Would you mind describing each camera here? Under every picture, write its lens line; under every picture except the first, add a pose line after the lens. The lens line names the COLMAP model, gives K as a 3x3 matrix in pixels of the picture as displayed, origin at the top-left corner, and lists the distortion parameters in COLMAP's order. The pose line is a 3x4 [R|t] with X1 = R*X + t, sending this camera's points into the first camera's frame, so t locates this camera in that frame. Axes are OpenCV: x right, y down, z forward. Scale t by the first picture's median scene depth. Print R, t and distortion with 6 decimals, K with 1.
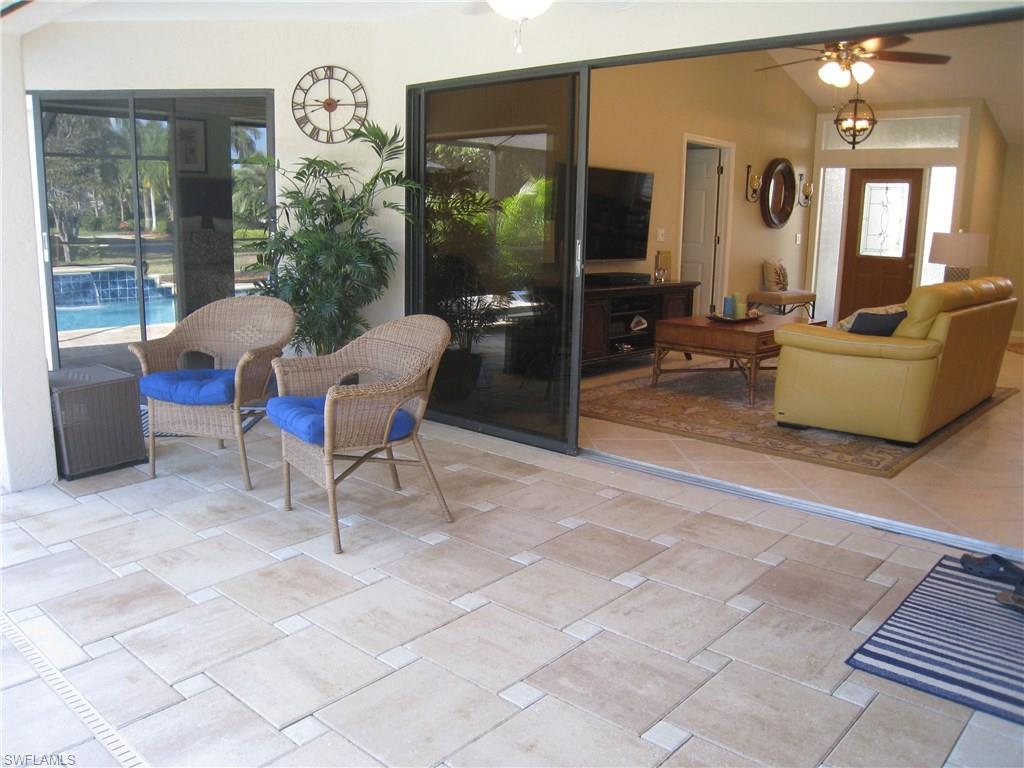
lens RADIAL K [[837.2, 0, 513.7], [0, 837.2, 382.5], [0, 0, 1]] dist [-0.157727, 0.096000]
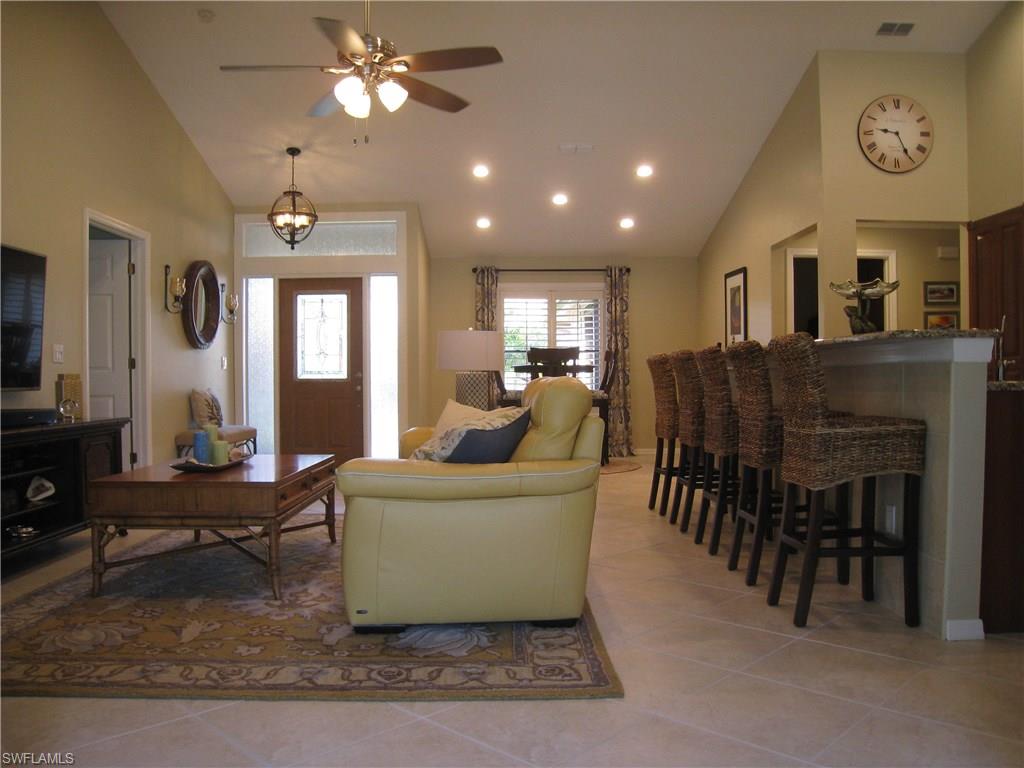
lens RADIAL K [[837.2, 0, 506.5], [0, 837.2, 383.8], [0, 0, 1]] dist [-0.157727, 0.096000]
pose [[0.736827, -0.032358, 0.675307, 0.006245], [0.150947, 0.981514, -0.117667, -0.023316], [-0.659015, 0.188636, 0.728090, 0.296662]]
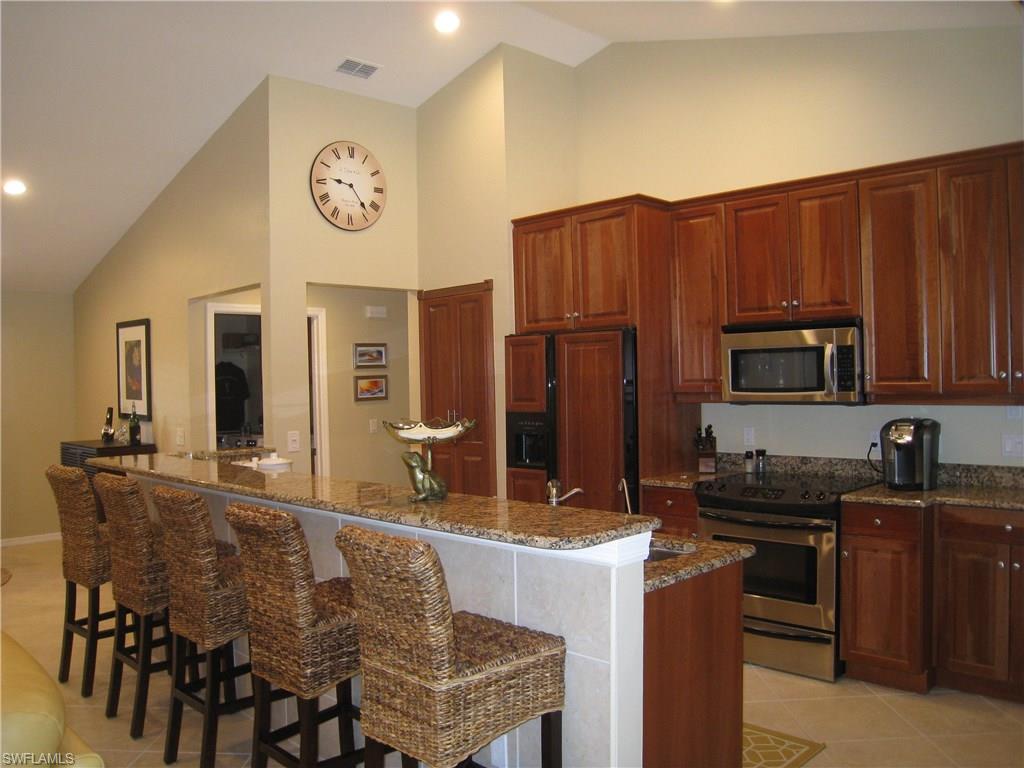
lens RADIAL K [[837.2, 0, 515.8], [0, 837.2, 384.7], [0, 0, 1]] dist [-0.157727, 0.096000]
pose [[0.050667, -0.033412, 0.998157, 0.063515], [0.213040, 0.976798, 0.021883, -0.070152], [-0.975729, 0.211539, 0.056610, 0.362169]]
